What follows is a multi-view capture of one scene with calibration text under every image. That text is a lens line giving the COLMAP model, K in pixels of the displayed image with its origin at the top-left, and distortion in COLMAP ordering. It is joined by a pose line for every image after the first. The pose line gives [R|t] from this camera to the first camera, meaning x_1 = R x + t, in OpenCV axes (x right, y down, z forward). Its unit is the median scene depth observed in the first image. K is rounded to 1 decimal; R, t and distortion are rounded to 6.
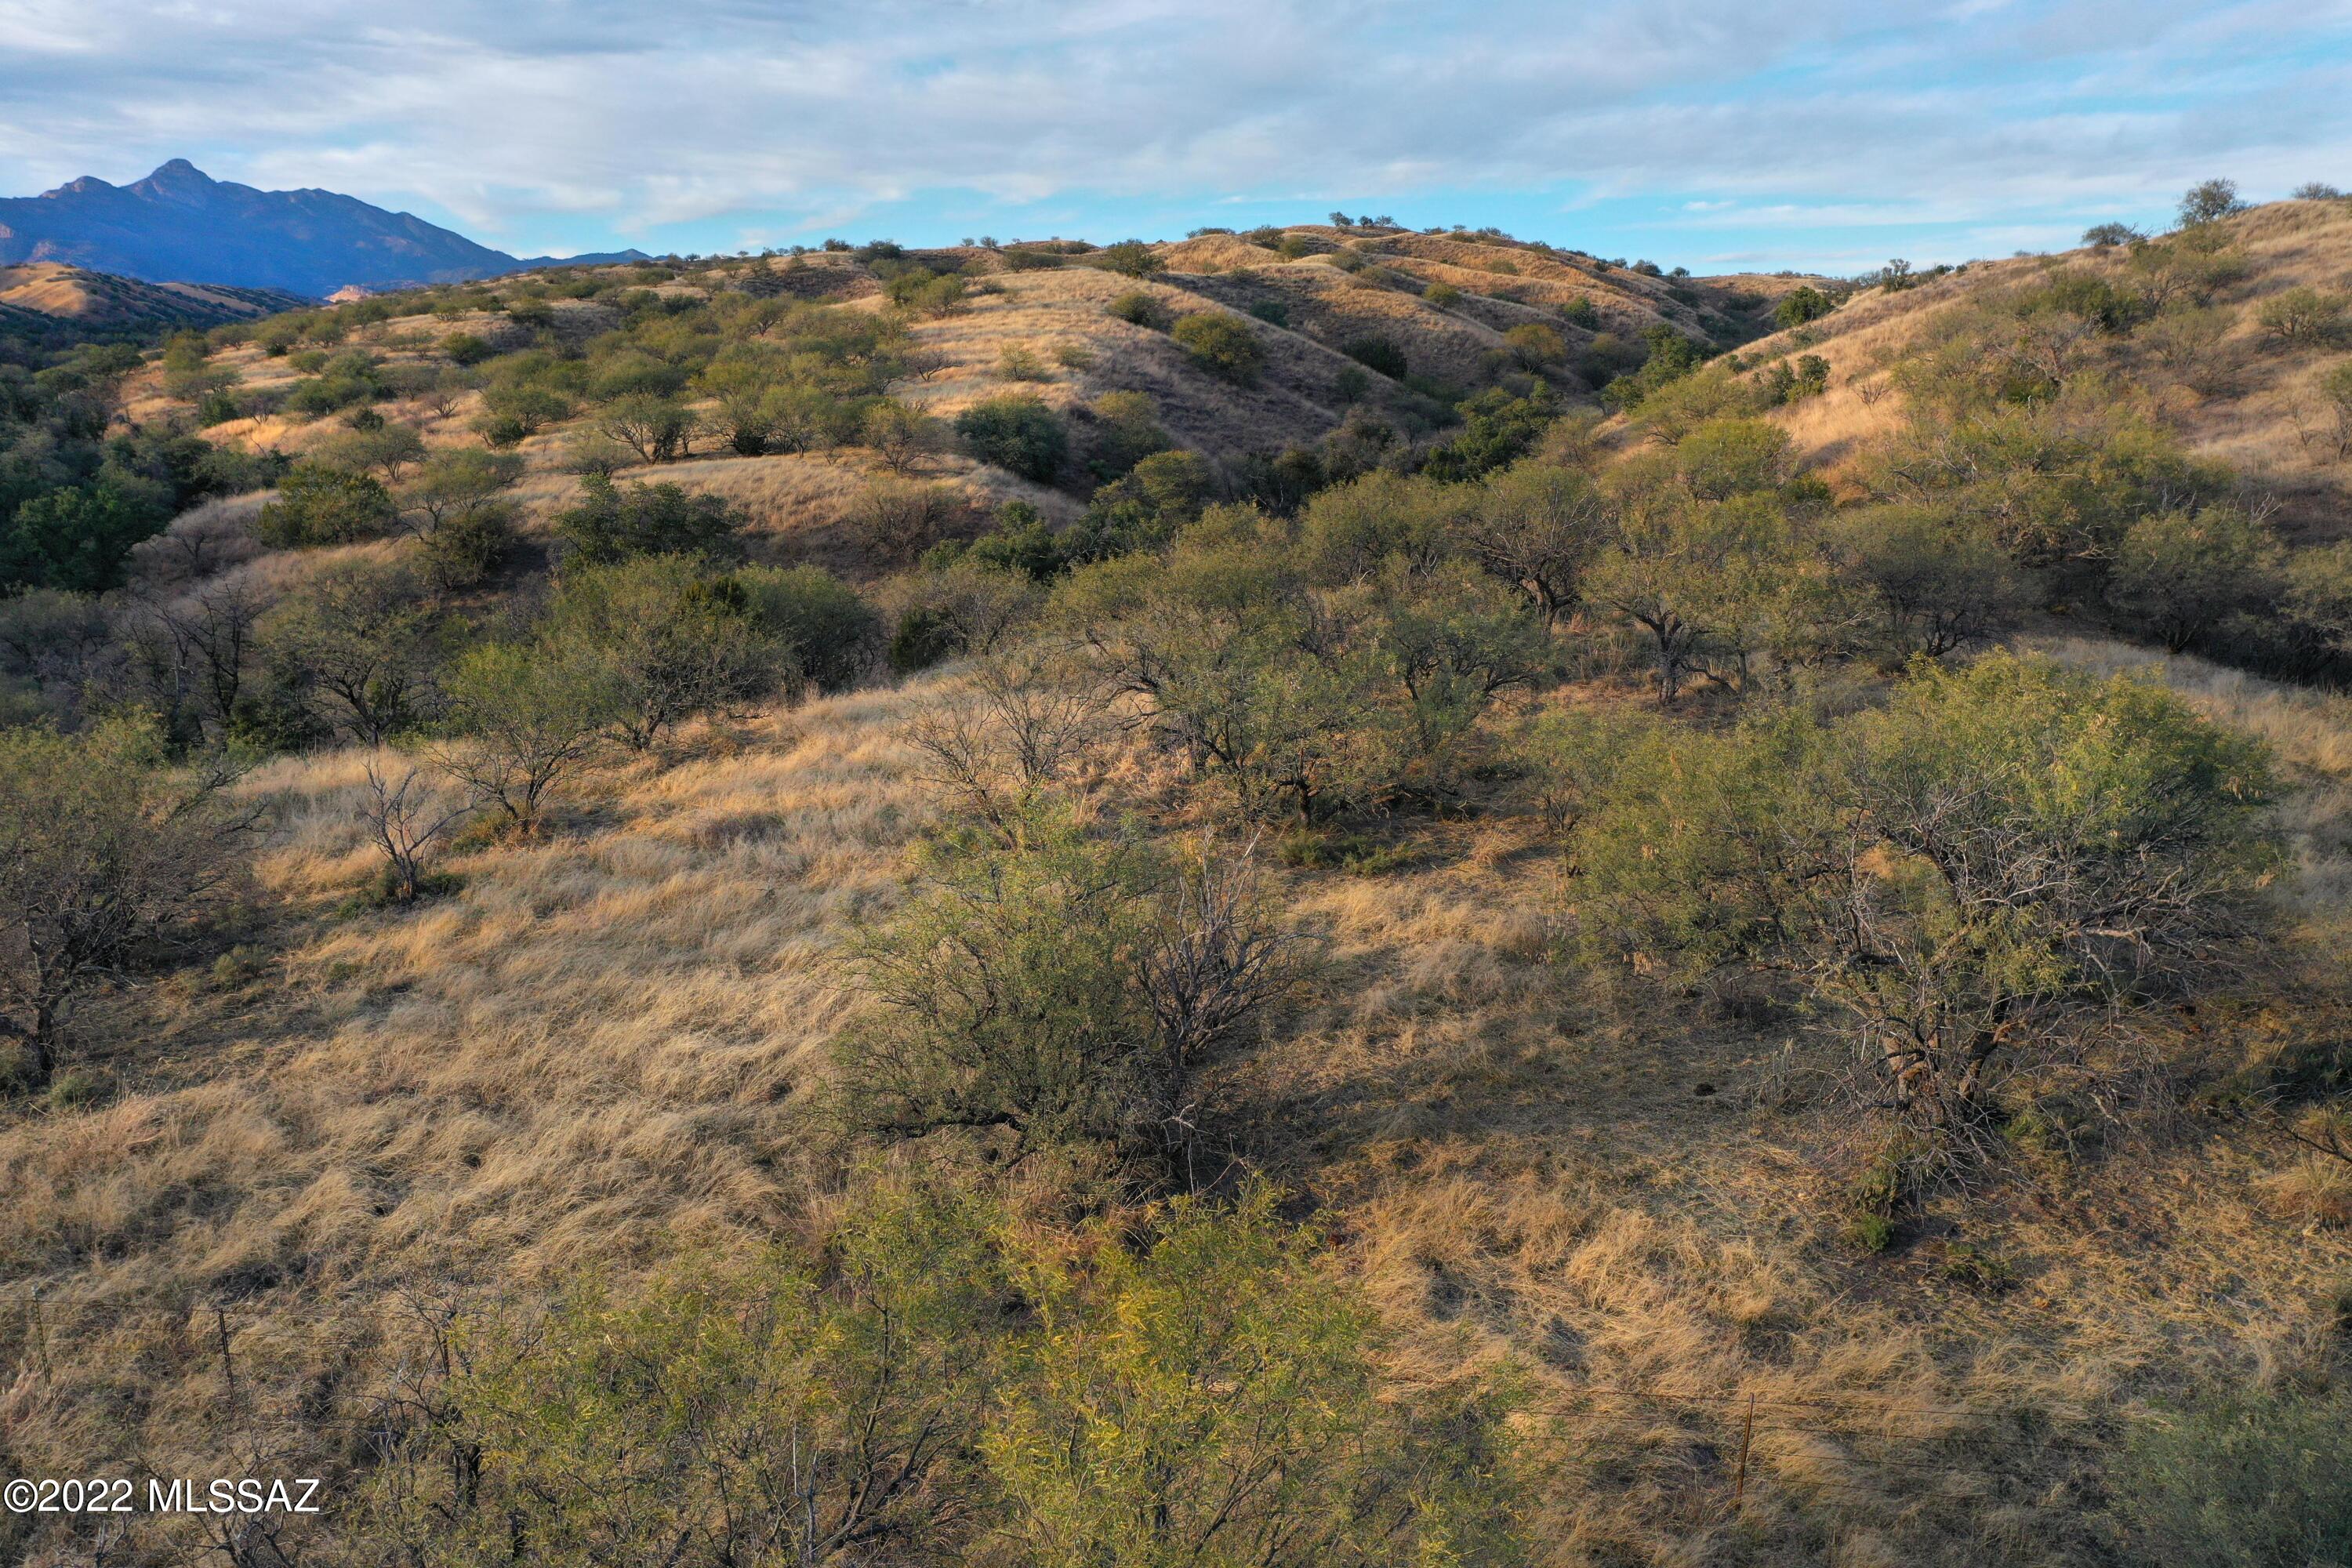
lens RADIAL K [[1856.5, 0, 1178.5], [0, 1856.5, 764.4], [0, 0, 1]] dist [-0.005864, 0.007116]
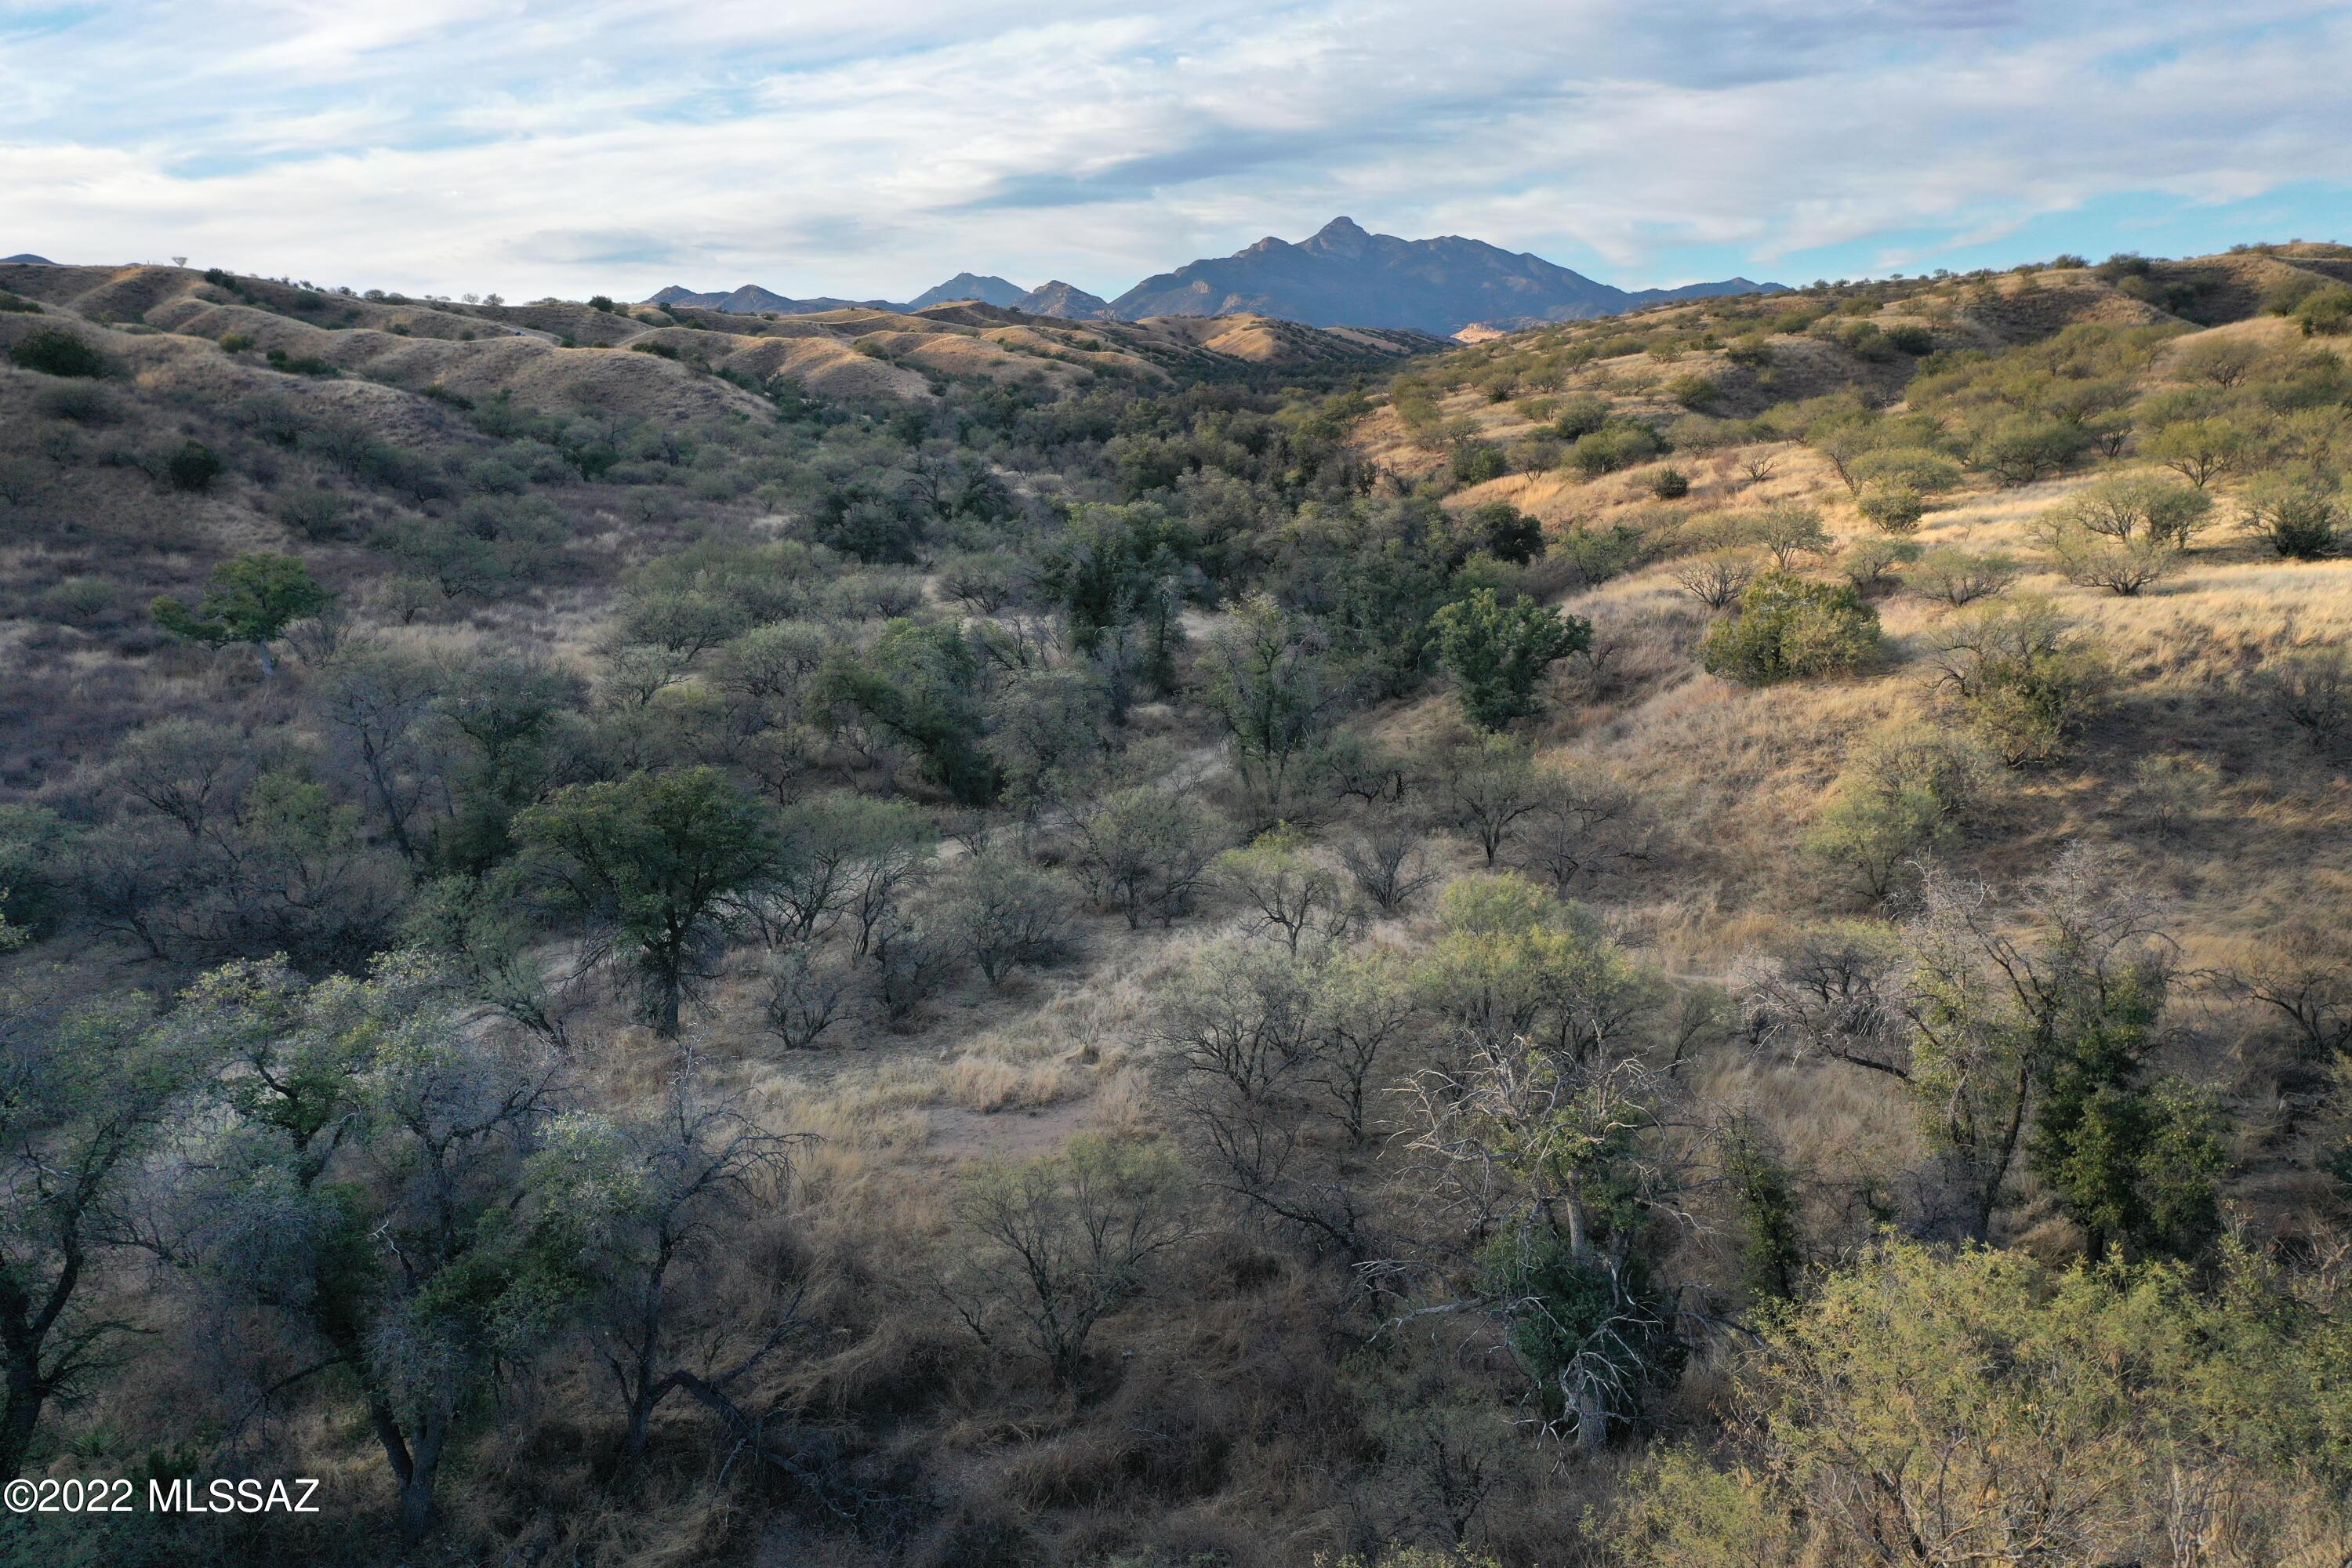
lens RADIAL K [[1856.5, 0, 1180.0], [0, 1856.5, 772.5], [0, 0, 1]] dist [-0.005864, 0.007116]
pose [[0.847177, 0.091680, -0.523340, -0.064838], [-0.097147, 0.995124, 0.017067, -0.016224], [0.522353, 0.036382, 0.851953, 0.050580]]
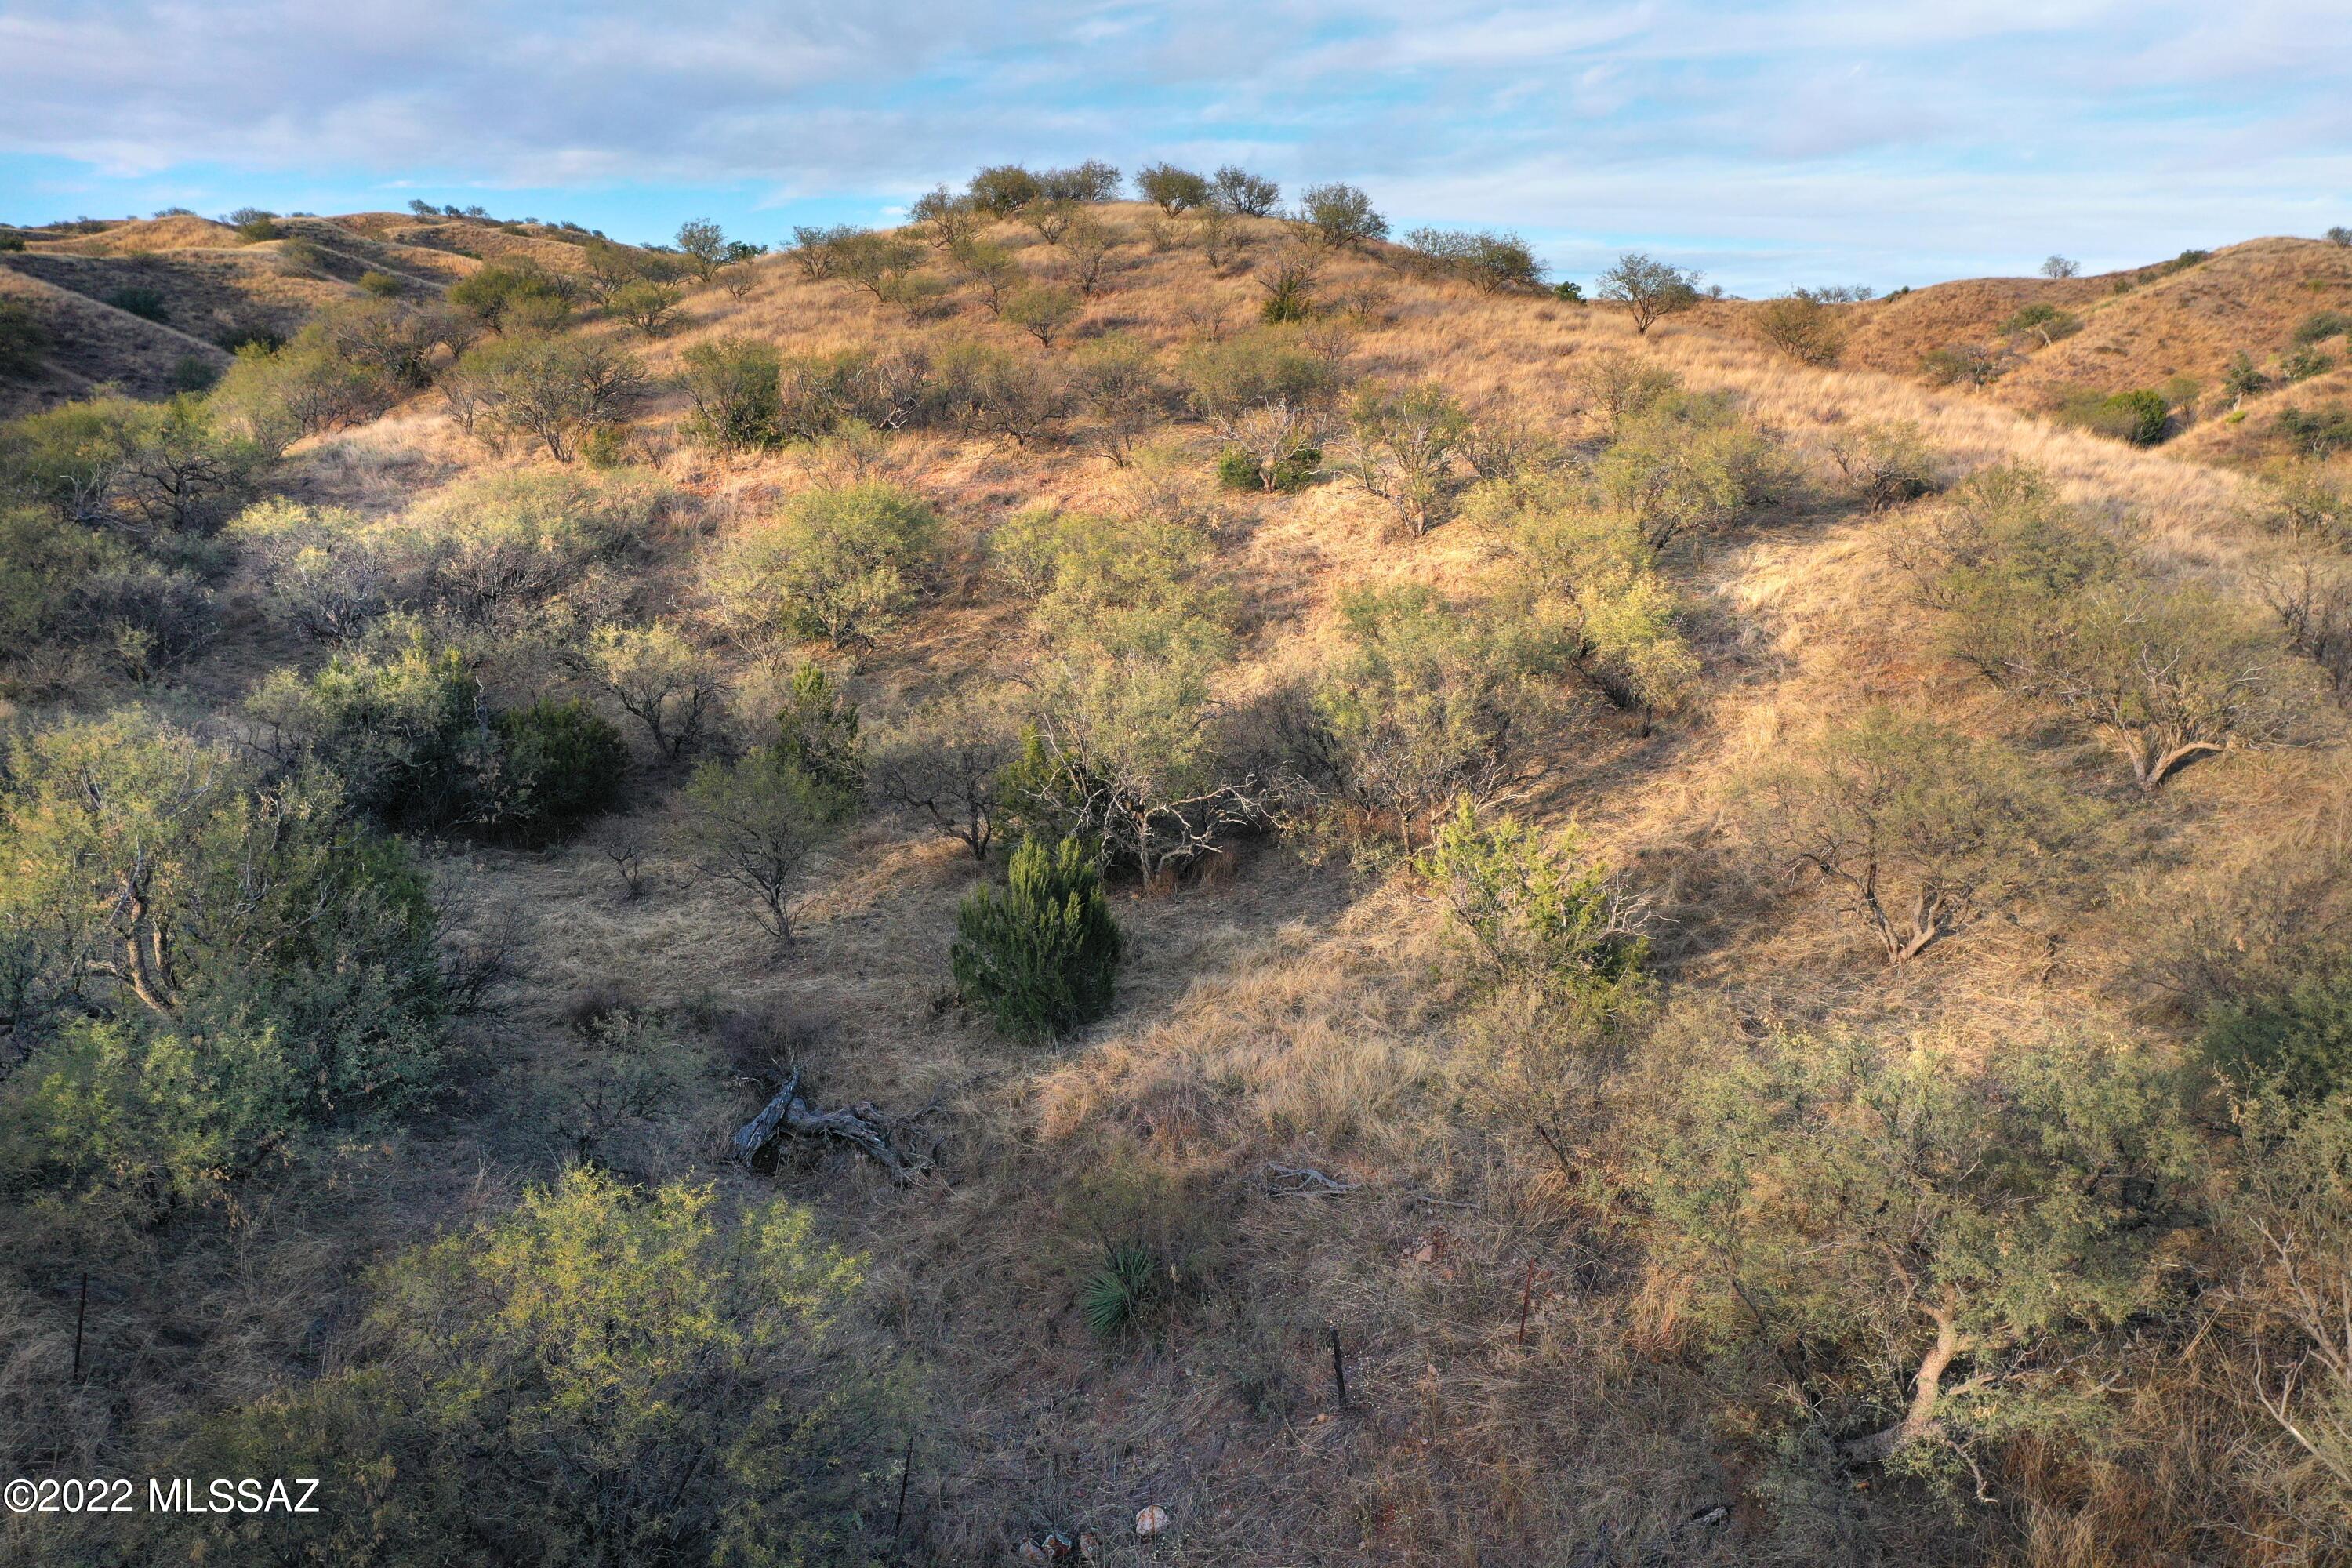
lens RADIAL K [[1856.5, 0, 1177.8], [0, 1856.5, 774.0], [0, 0, 1]] dist [-0.005864, 0.007116]
pose [[0.925338, -0.074731, 0.371706, 0.093601], [0.073026, 0.997155, 0.018684, 0.007360], [-0.372045, 0.009855, 0.928162, -0.026575]]
